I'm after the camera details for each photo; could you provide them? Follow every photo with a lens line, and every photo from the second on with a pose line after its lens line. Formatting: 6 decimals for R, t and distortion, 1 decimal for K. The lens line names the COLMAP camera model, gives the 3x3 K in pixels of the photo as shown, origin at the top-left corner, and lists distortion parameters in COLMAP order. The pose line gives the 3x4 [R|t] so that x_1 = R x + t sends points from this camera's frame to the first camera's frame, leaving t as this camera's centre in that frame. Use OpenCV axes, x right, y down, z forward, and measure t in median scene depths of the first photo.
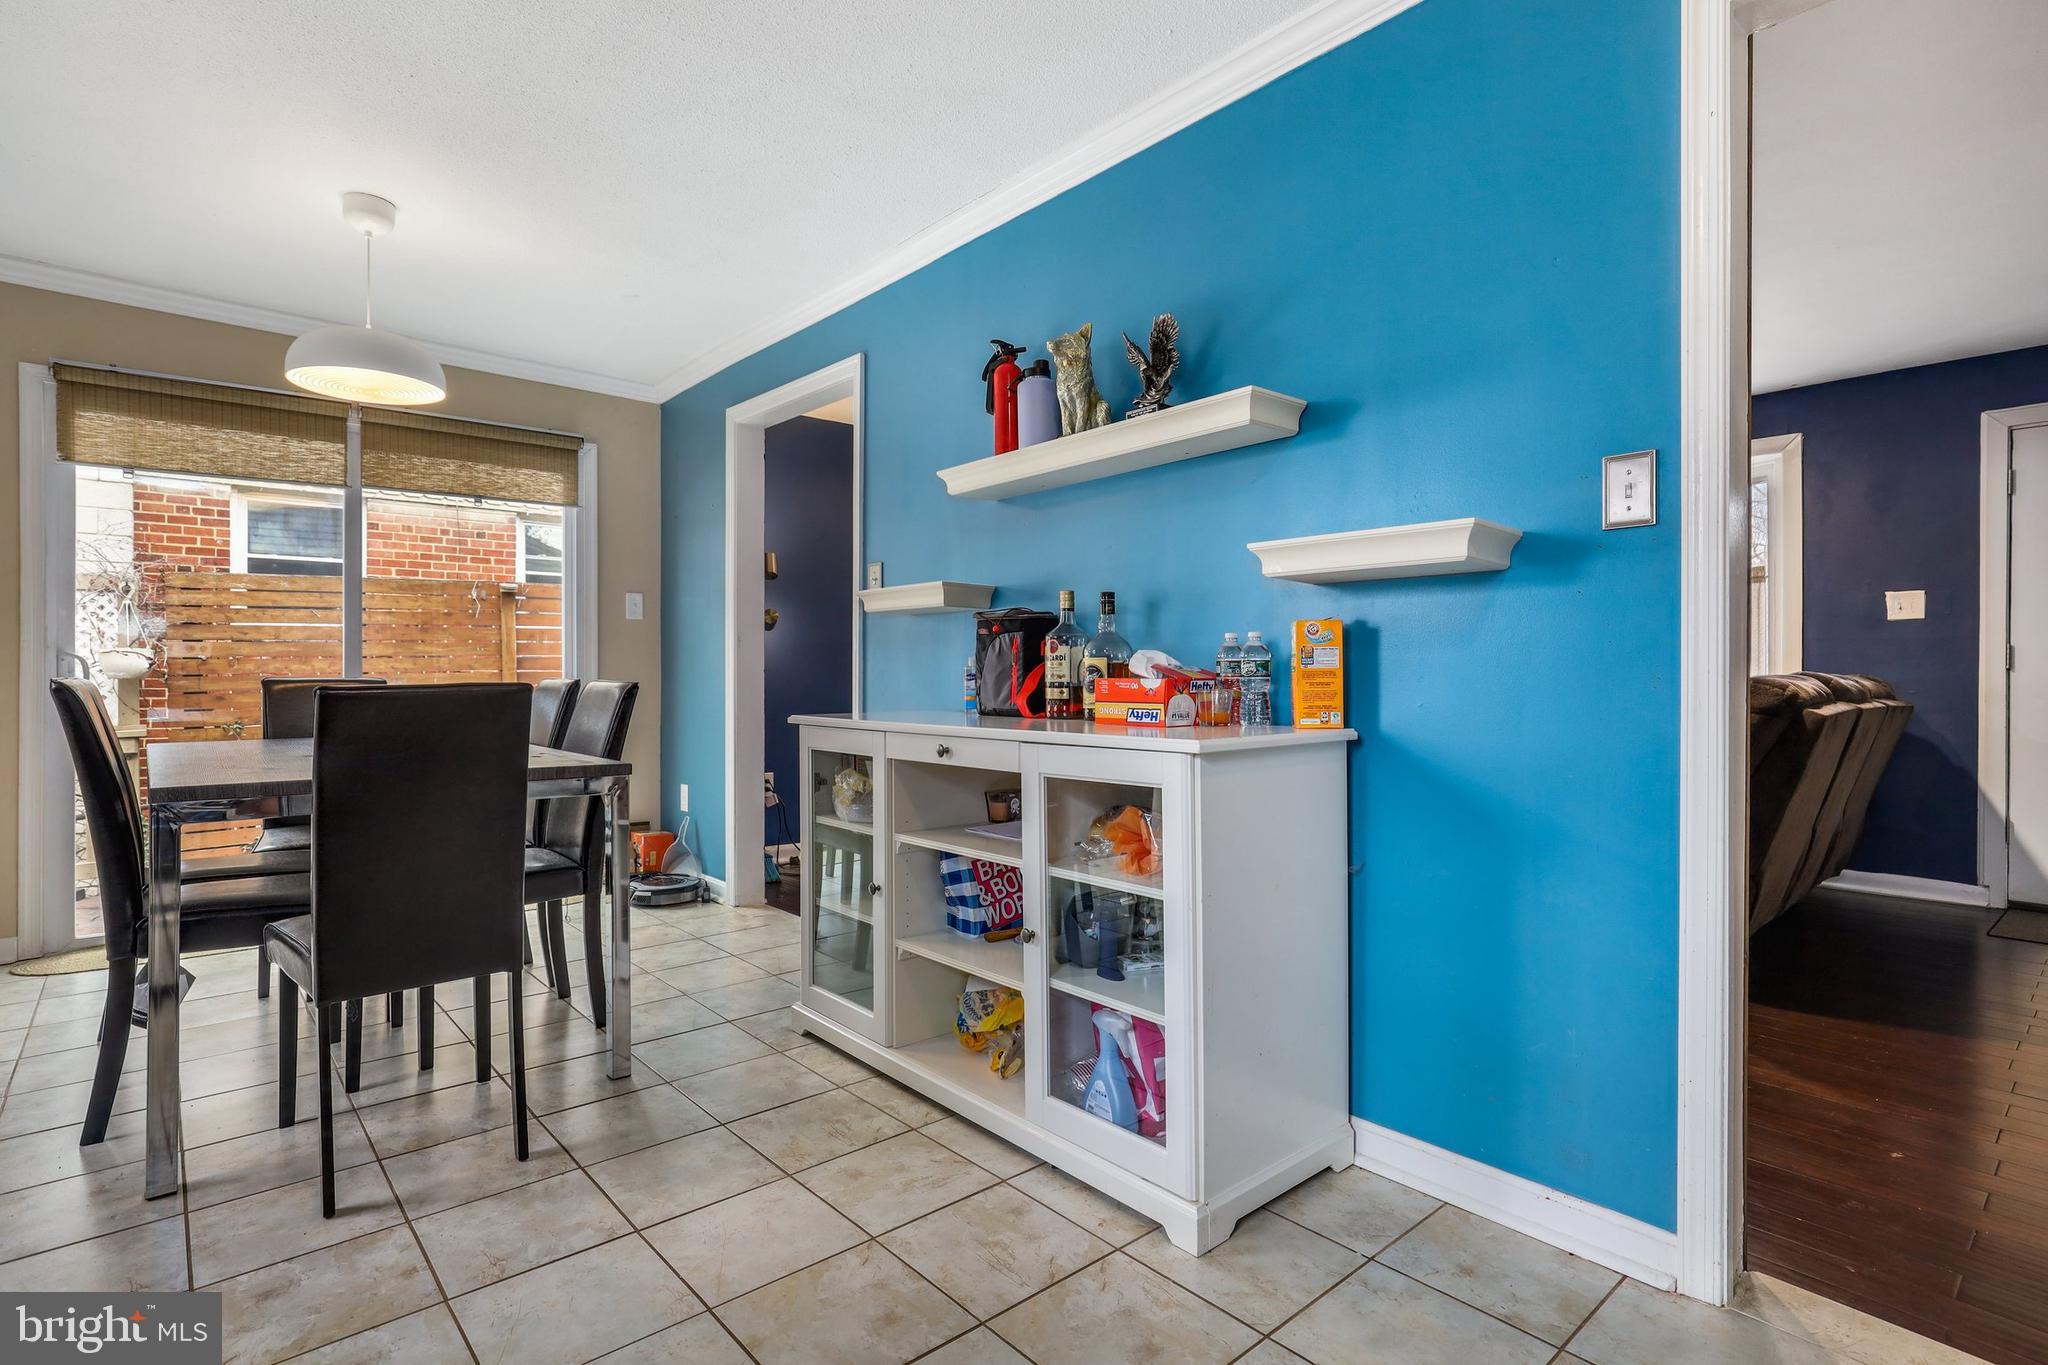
lens RADIAL K [[997.5, 0, 1019.4], [0, 997.5, 679.5], [0, 0, 1]] dist [0.000336, -0.000079]
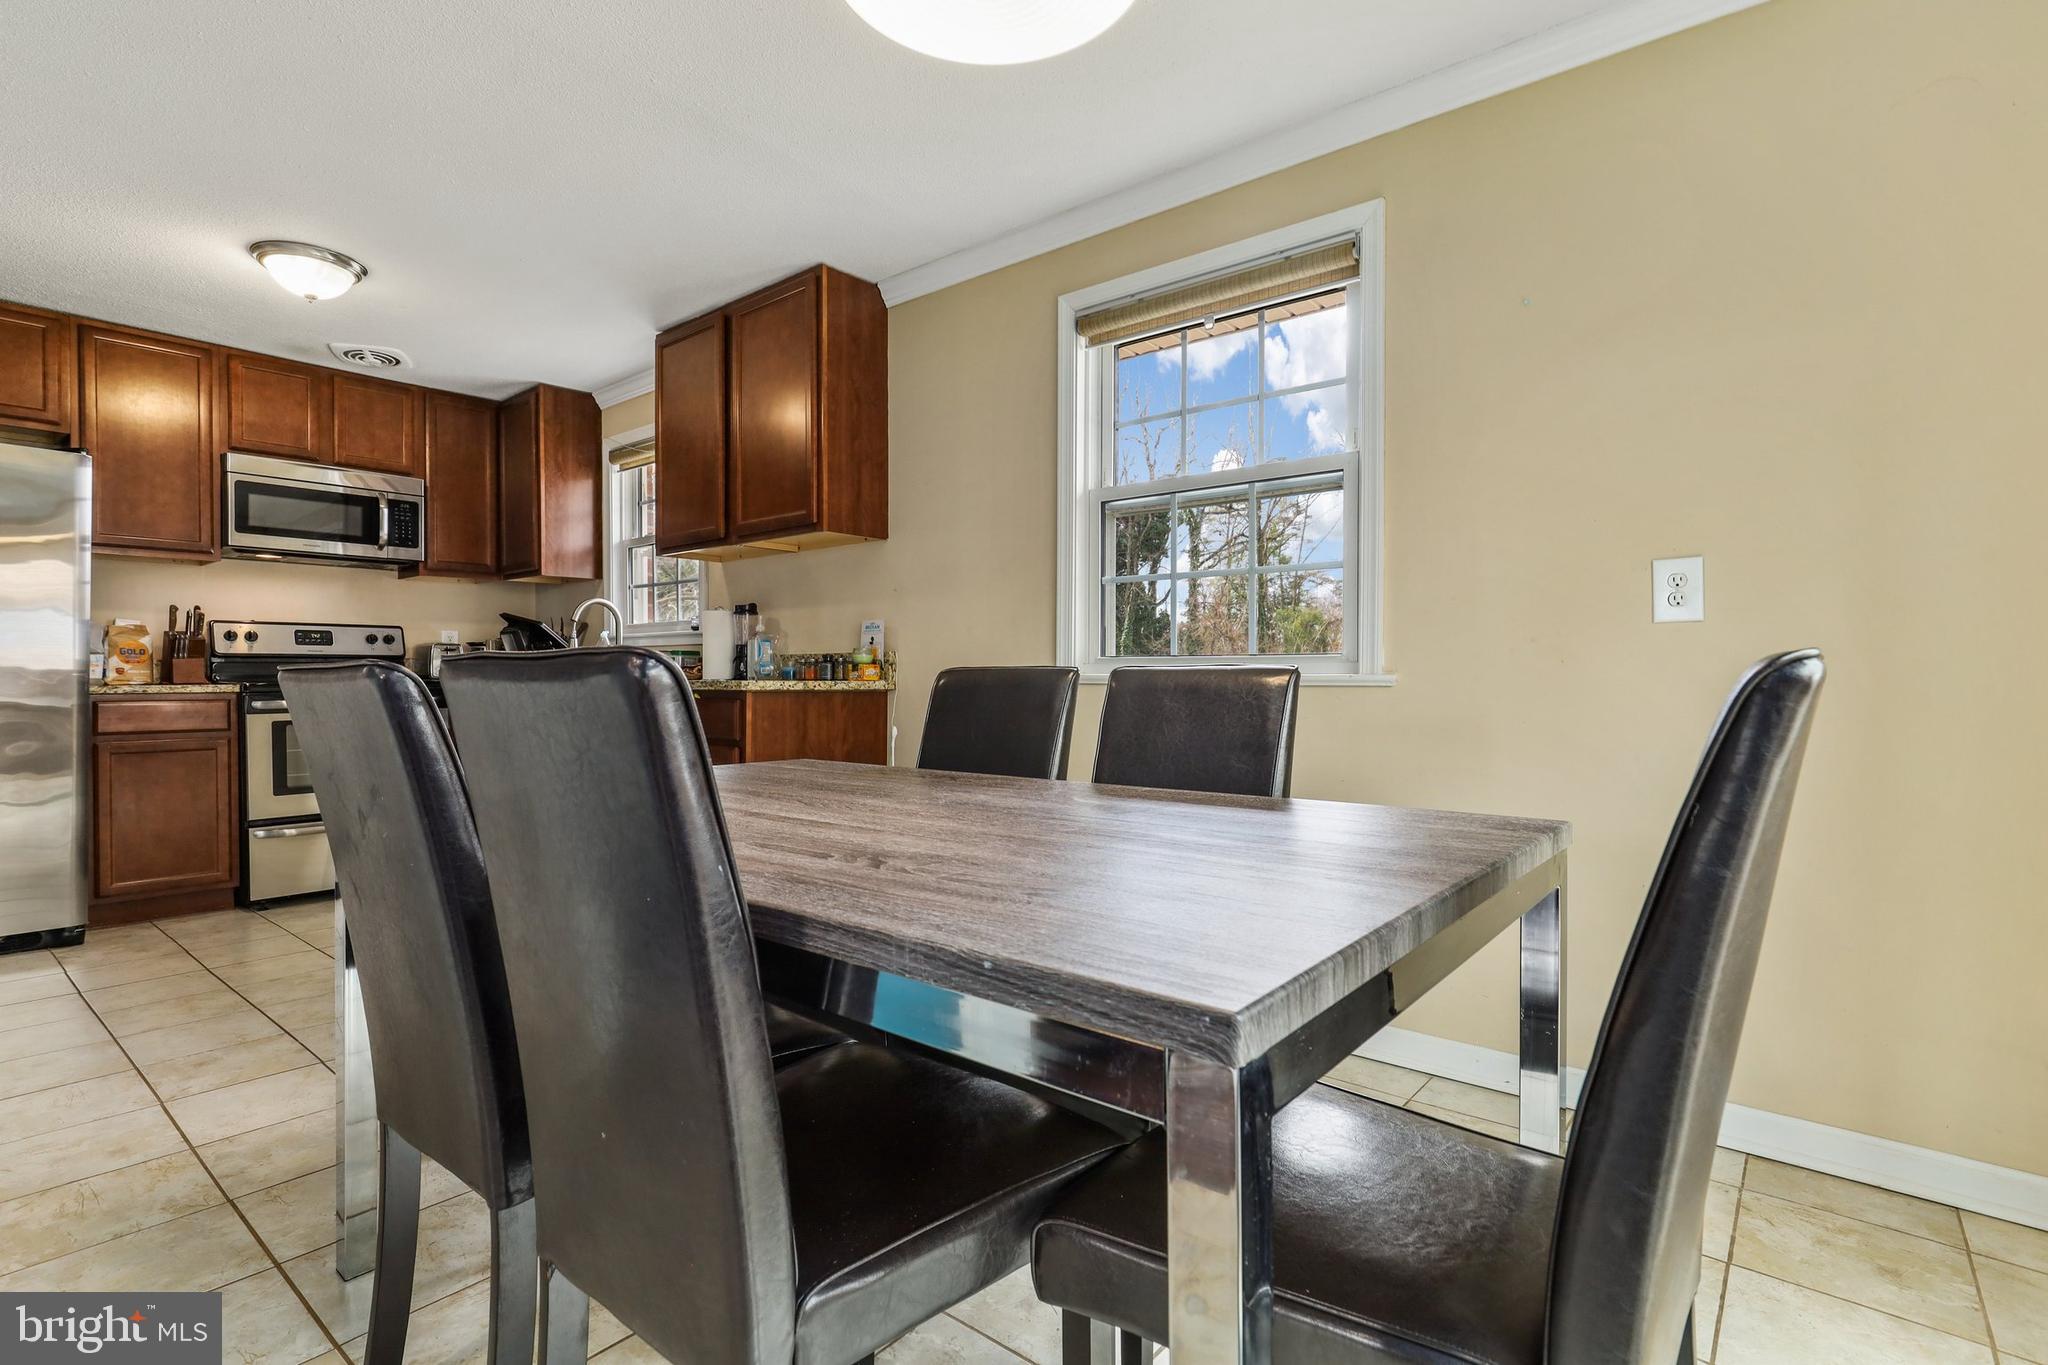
lens RADIAL K [[957.1, 0, 1008.9], [0, 957.1, 679.4], [0, 0, 1]] dist [-0.005993, 0.003362]
pose [[-0.987102, -0.003909, -0.160046, -0.446569], [-0.005134, 0.999961, 0.007246, 0.002286], [0.160011, 0.007974, -0.987083, 1.041480]]
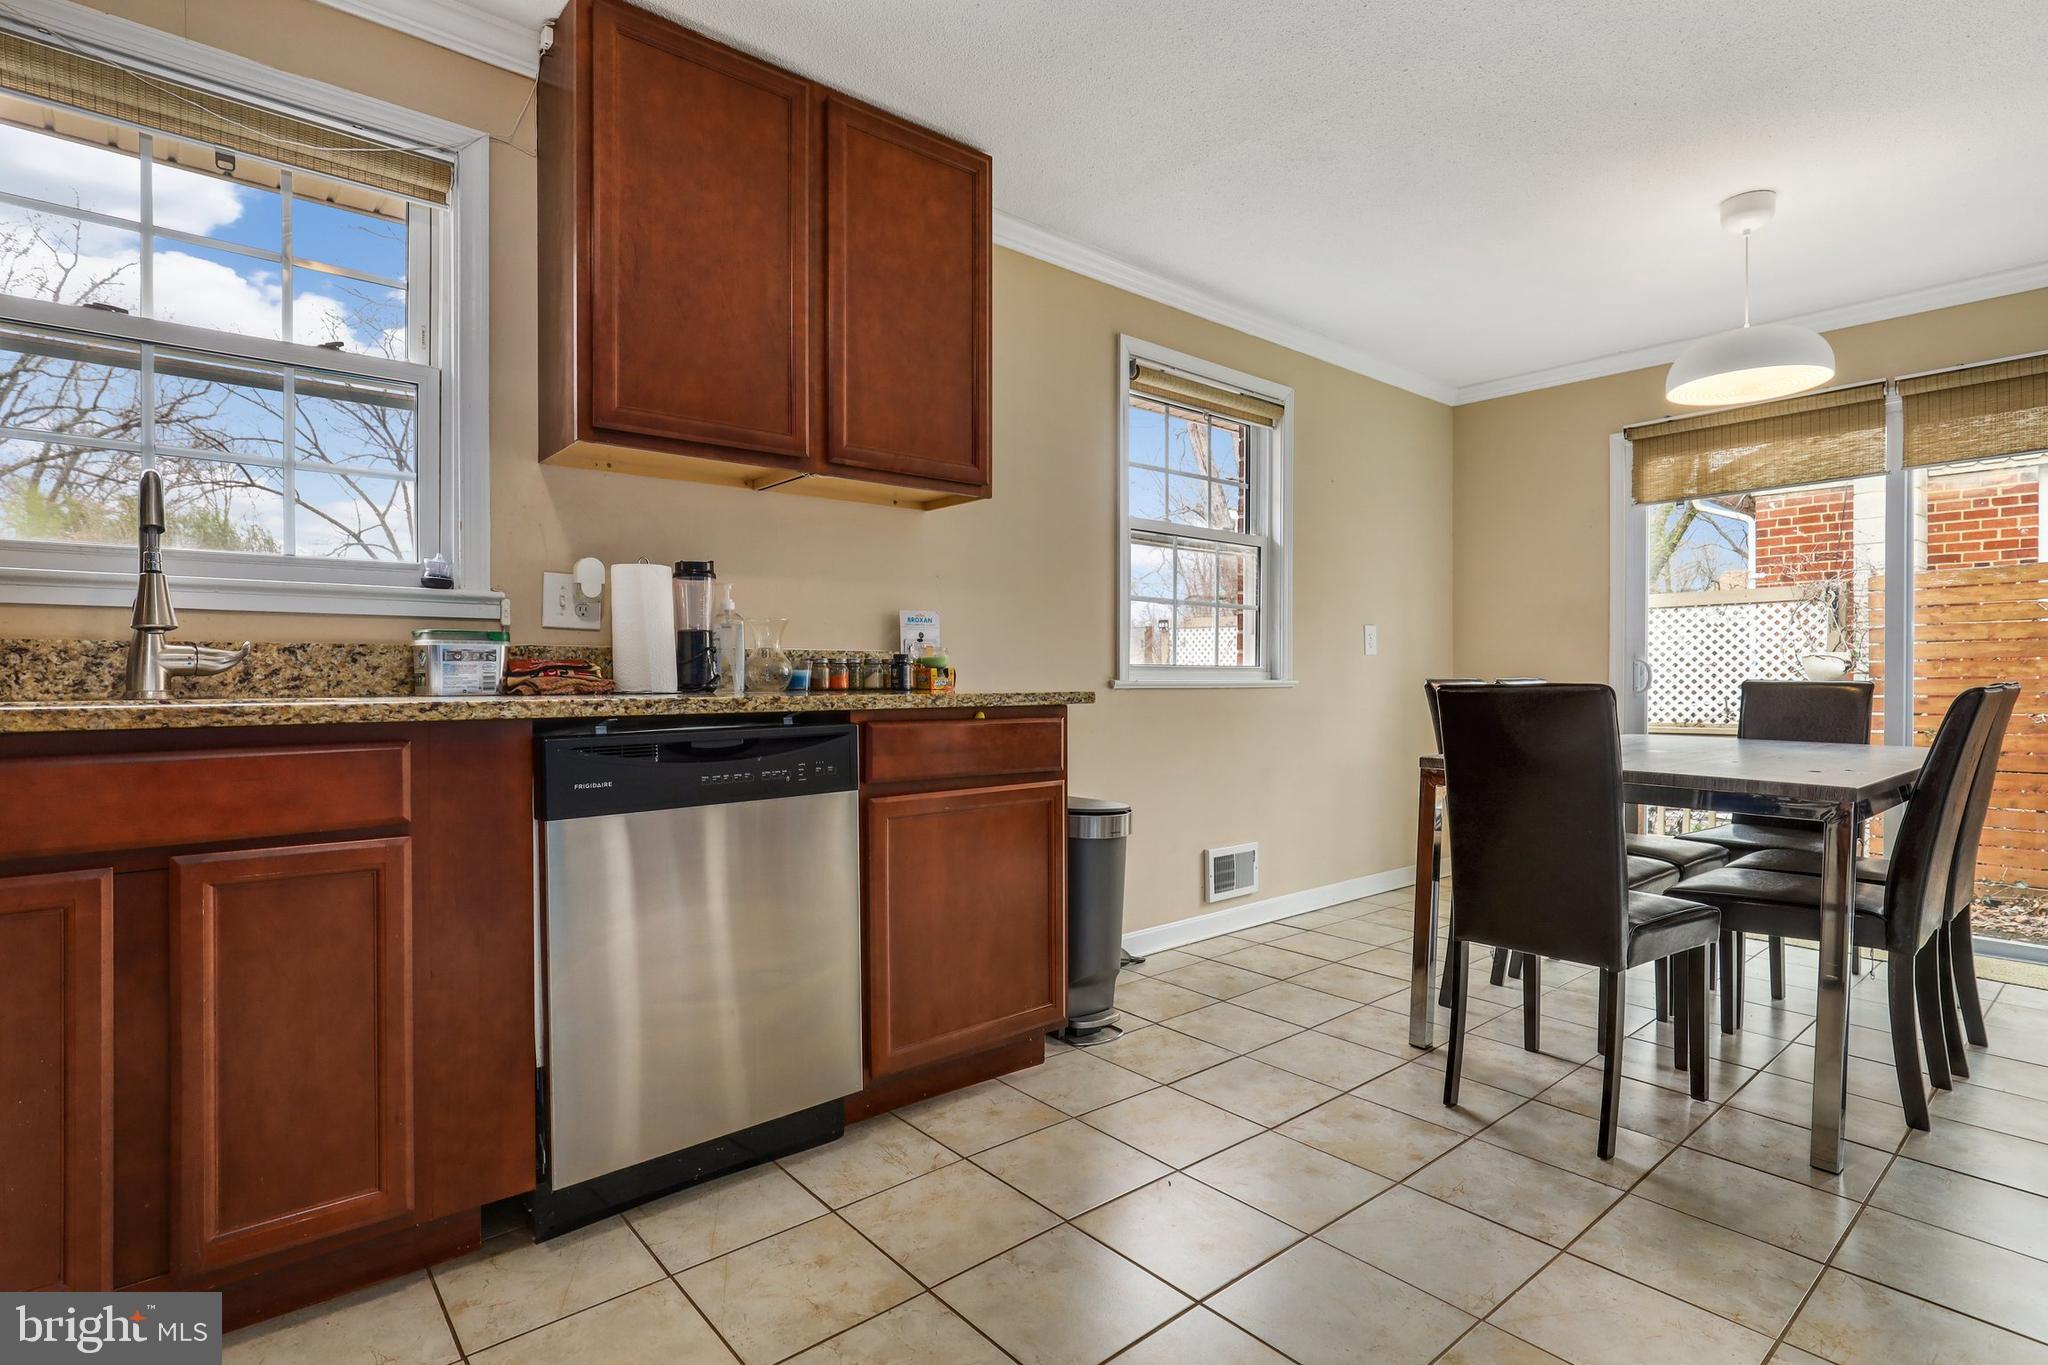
lens RADIAL K [[997.5, 0, 1007.2], [0, 997.5, 673.9], [0, 0, 1]] dist [0.000336, -0.000079]
pose [[-0.026318, -0.001774, -0.999652, 0.265803], [-0.007755, 0.999969, -0.001571, 0.000243], [0.999624, 0.007711, -0.026330, 0.216753]]
